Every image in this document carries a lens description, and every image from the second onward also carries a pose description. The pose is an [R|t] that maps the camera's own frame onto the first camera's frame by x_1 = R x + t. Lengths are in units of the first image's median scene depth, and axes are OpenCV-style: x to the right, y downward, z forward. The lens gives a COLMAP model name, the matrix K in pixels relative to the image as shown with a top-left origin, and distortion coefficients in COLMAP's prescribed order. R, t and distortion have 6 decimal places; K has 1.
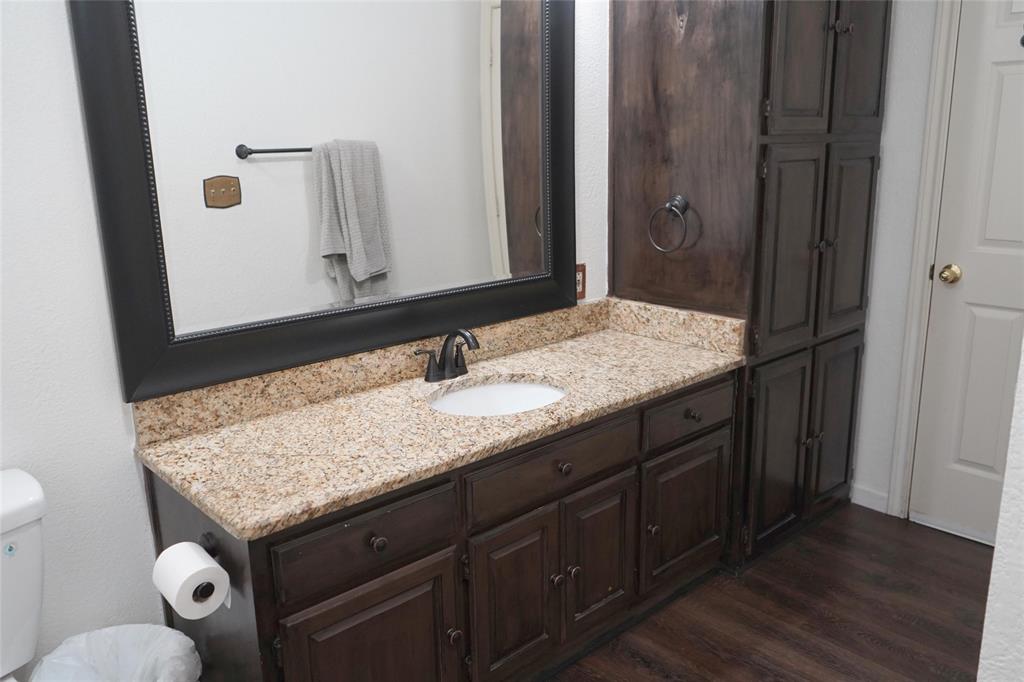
lens RADIAL K [[823.3, 0, 513.2], [0, 823.3, 337.0], [0, 0, 1]] dist [0.000993, -0.003769]
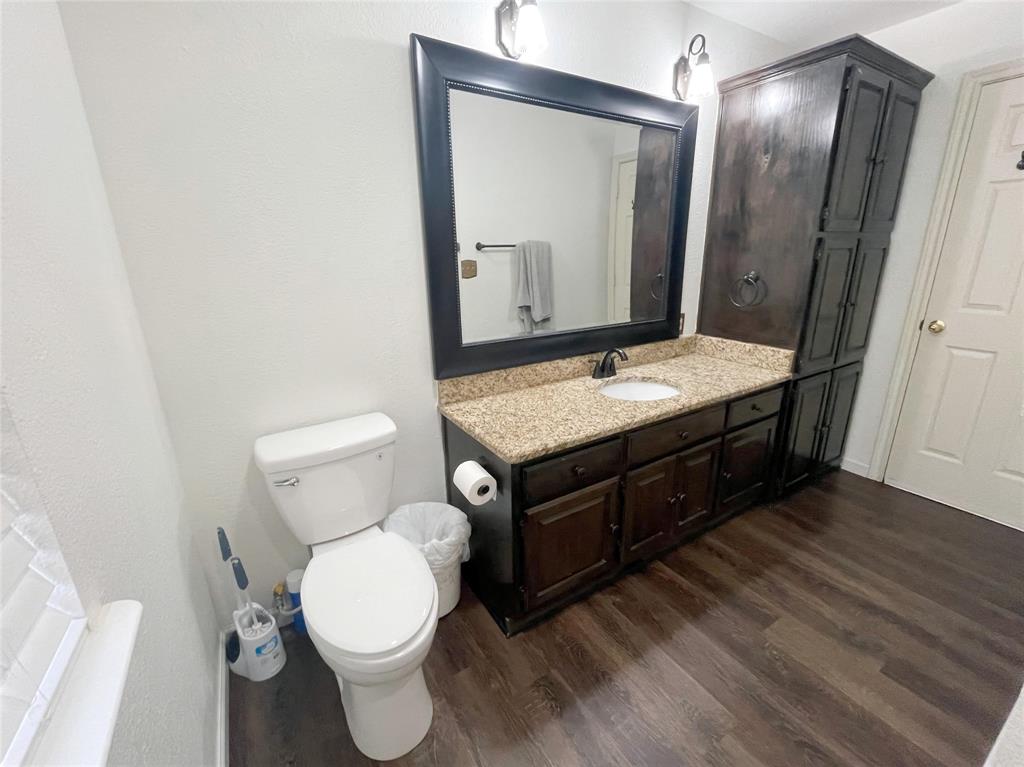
lens RADIAL K [[440.5, 0, 512.0], [0, 440.5, 383.5], [0, 0, 1]] dist [0.001321, 0.000288]
pose [[0.983920, 0.056249, -0.169521, -0.111517], [-0.046406, 0.997029, 0.061483, 0.016018], [0.172476, -0.052628, 0.983607, 0.070386]]
